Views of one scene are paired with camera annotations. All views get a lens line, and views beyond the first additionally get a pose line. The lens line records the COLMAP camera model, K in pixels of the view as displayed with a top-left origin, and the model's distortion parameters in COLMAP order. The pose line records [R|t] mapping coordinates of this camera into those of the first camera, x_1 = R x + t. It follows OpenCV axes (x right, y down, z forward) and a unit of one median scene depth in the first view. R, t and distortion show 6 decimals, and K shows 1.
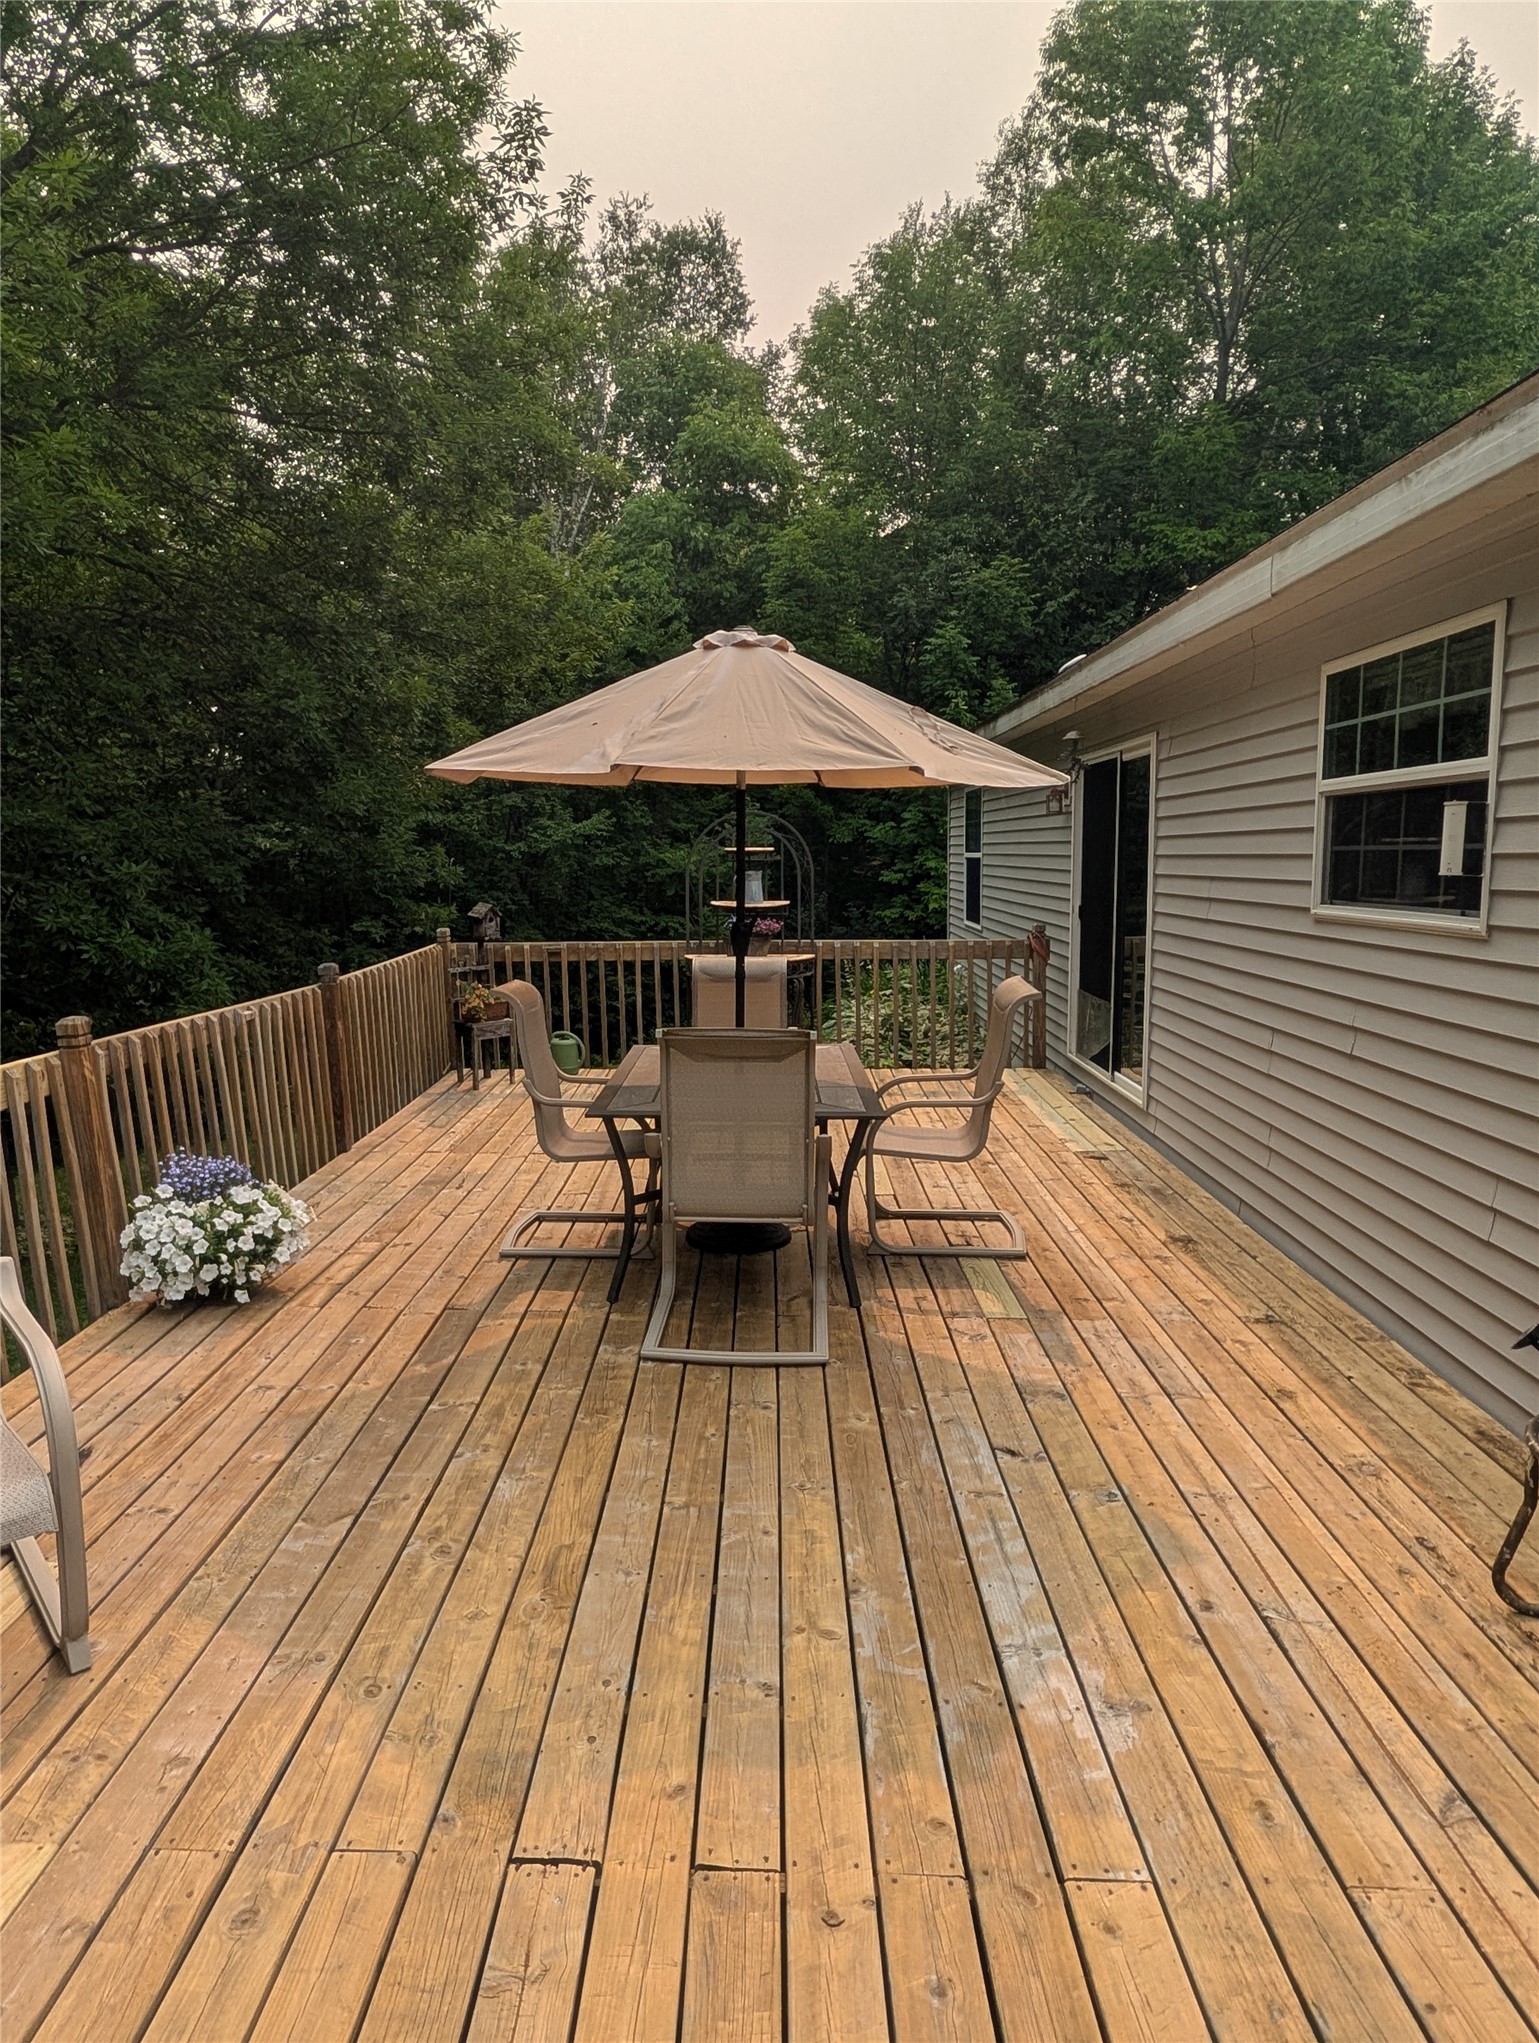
lens RADIAL K [[1261.3, 0, 710.9], [0, 1261.3, 1043.4], [0, 0, 1]] dist [0.004247, -0.004061]
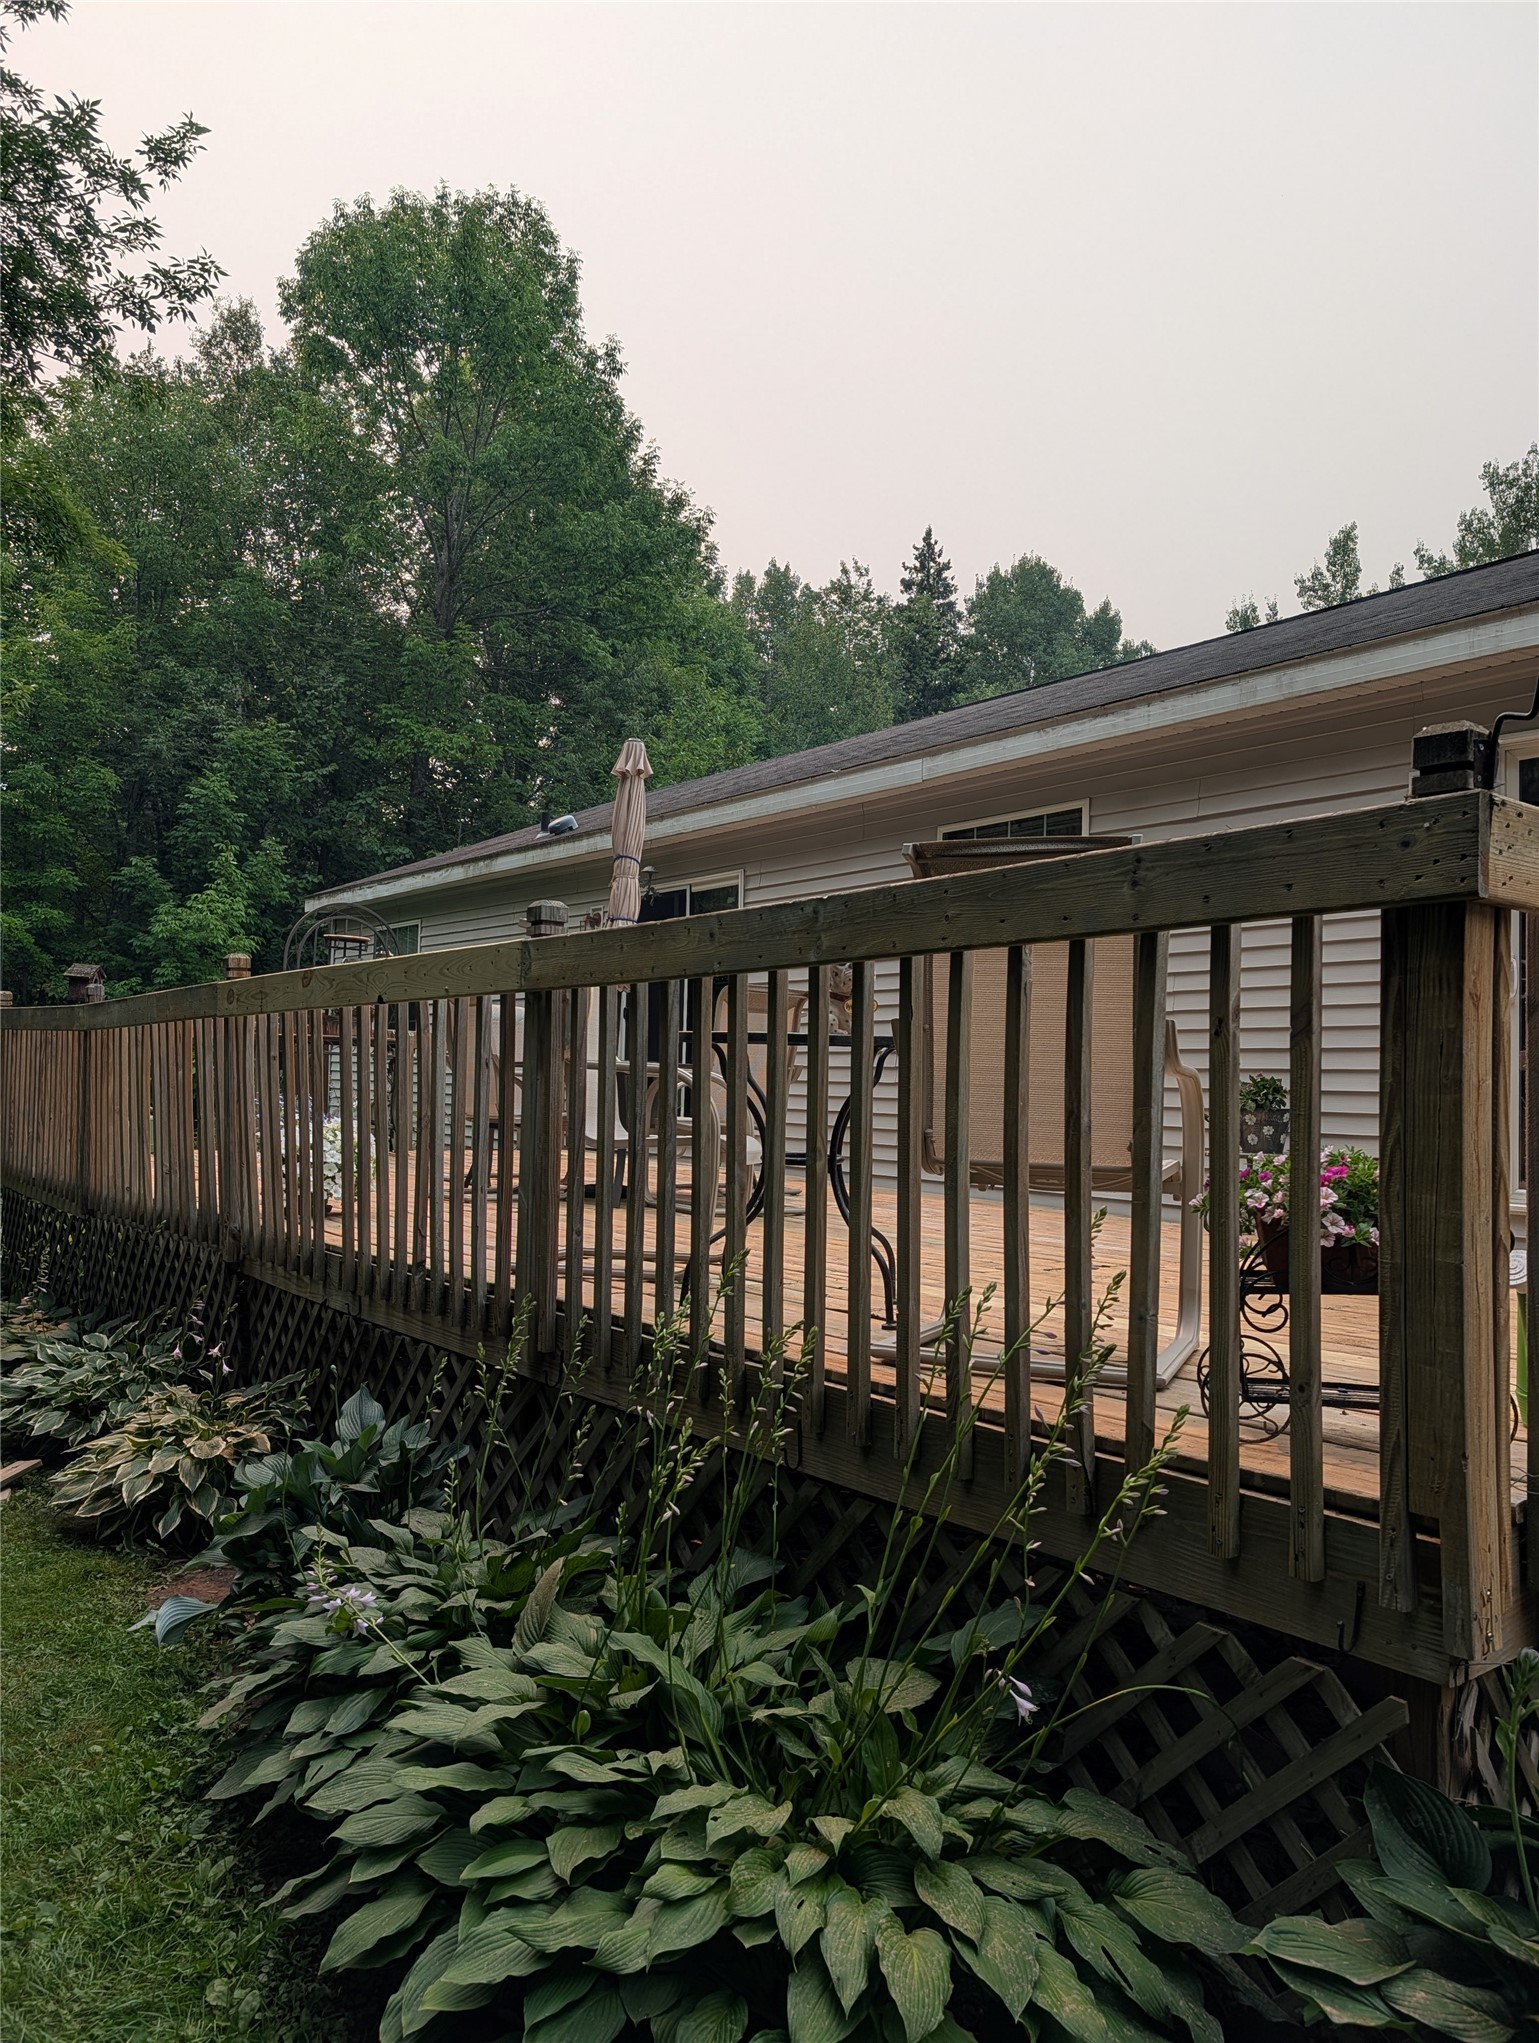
lens RADIAL K [[1463.4, 0, 776.0], [0, 1463.4, 1022.9], [0, 0, 1]] dist [0.030094, -0.030020]
pose [[0.758830, 0.066024, 0.647934, -0.639114], [0.056733, 0.984366, -0.166748, 0.185774], [-0.648813, 0.163293, 0.743221, -0.182448]]
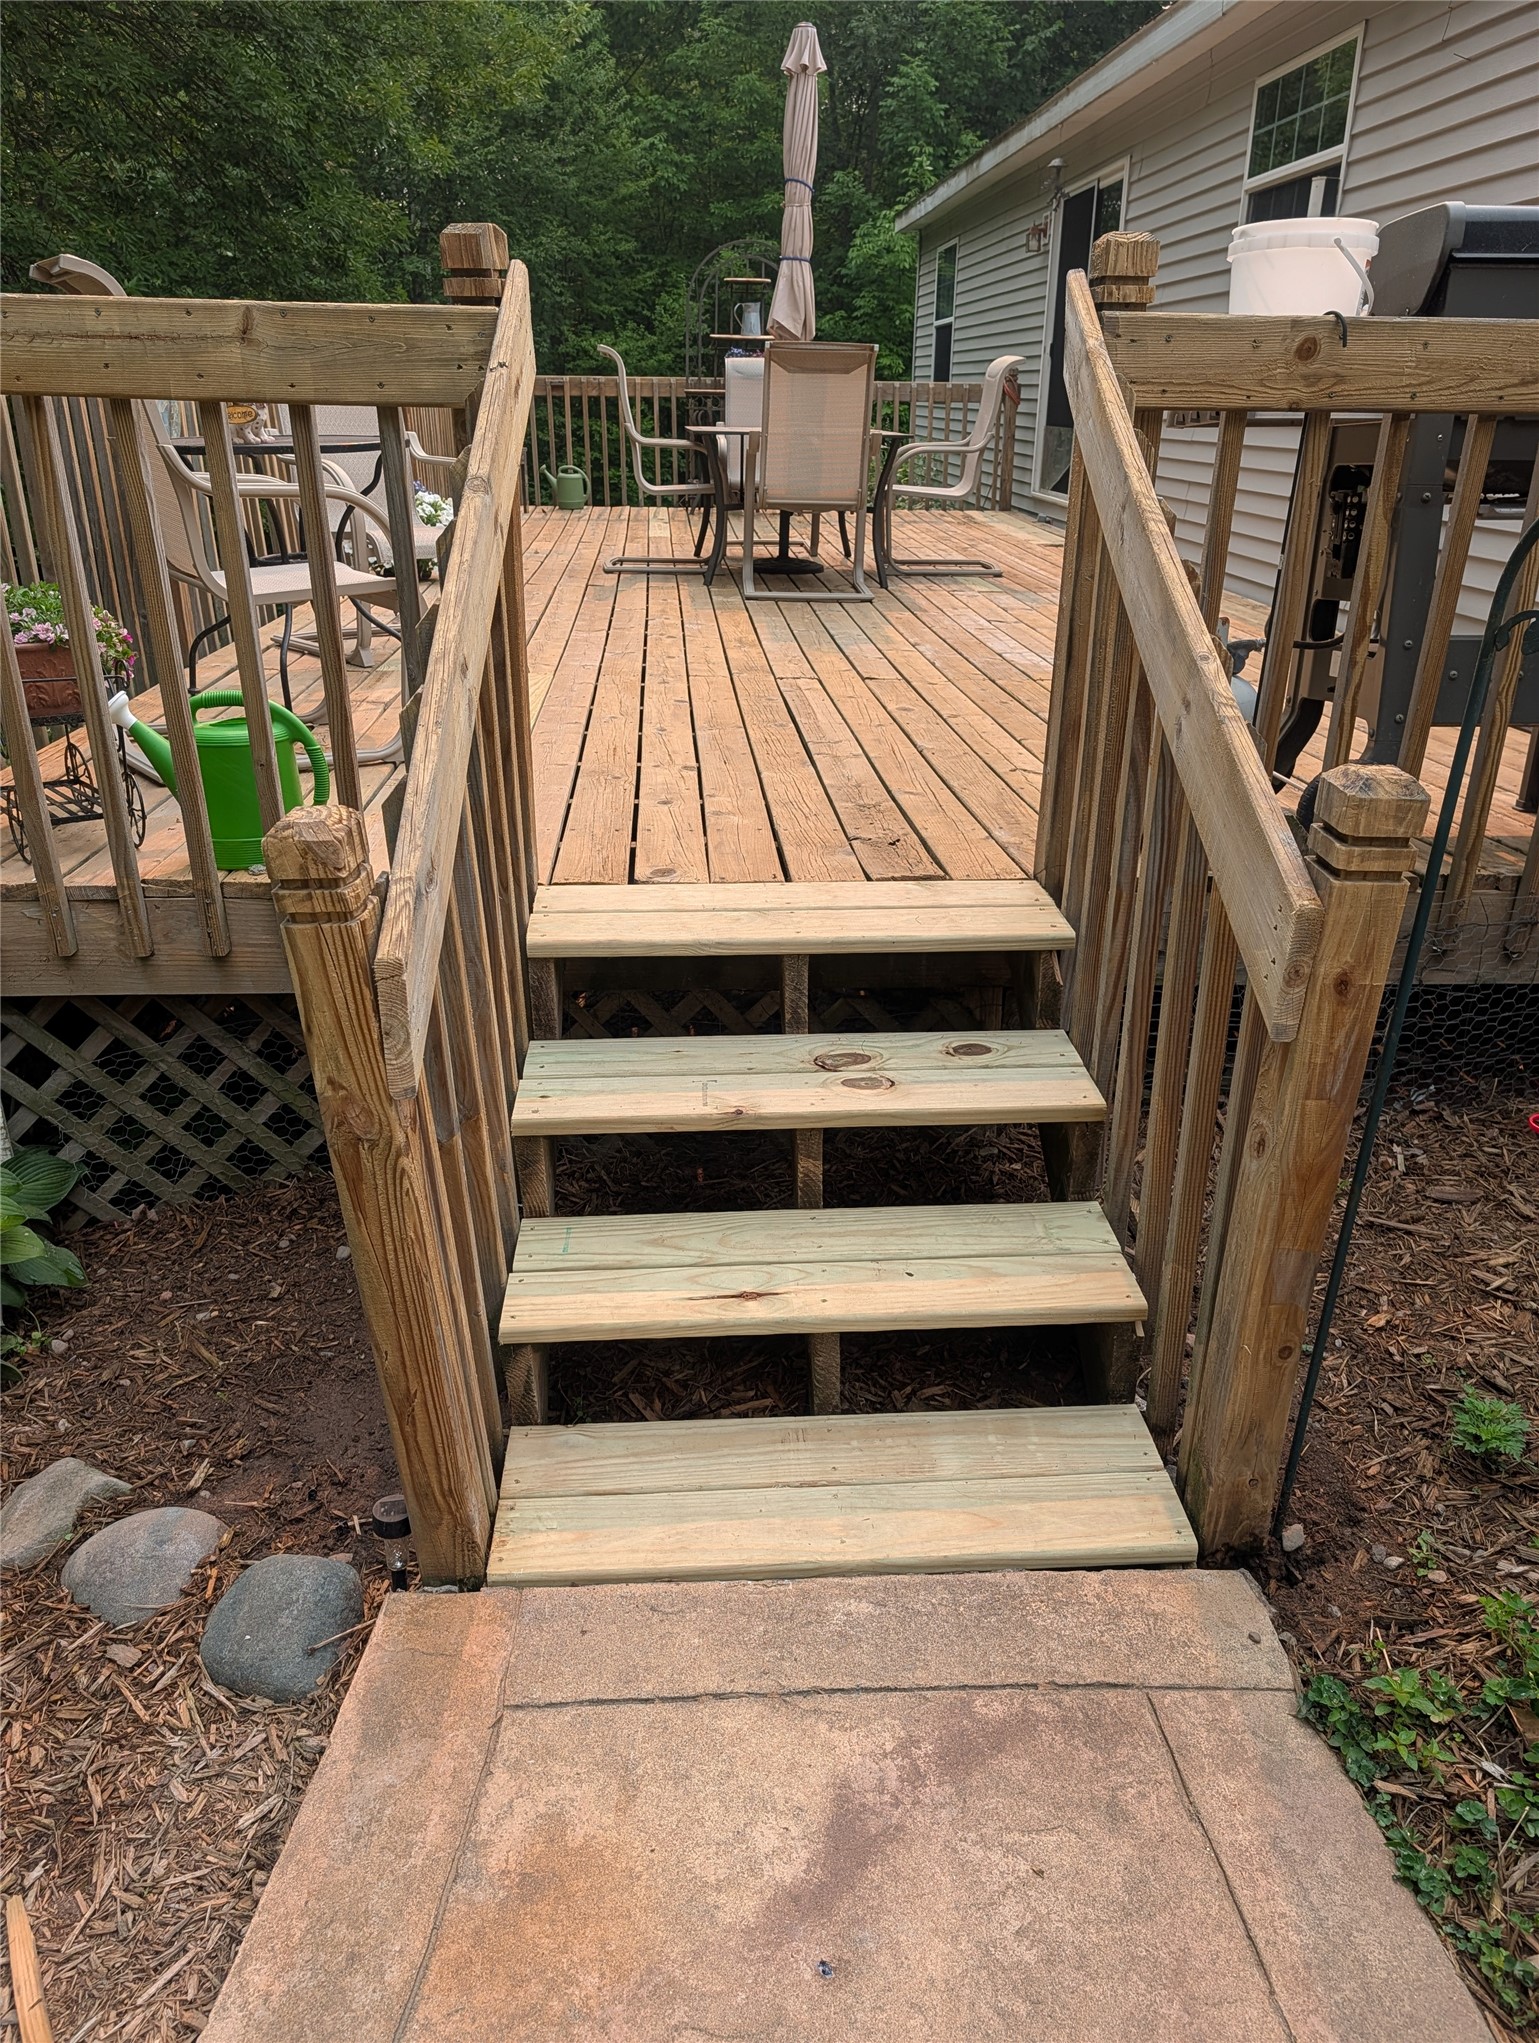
lens RADIAL K [[1463.4, 0, 738.3], [0, 1463.4, 1034.0], [0, 0, 1]] dist [0.030094, -0.030020]
pose [[0.995058, -0.016067, 0.097991, -0.139860], [-0.009877, 0.965913, 0.258680, 0.176241], [-0.098807, -0.258369, 0.960980, -0.441228]]
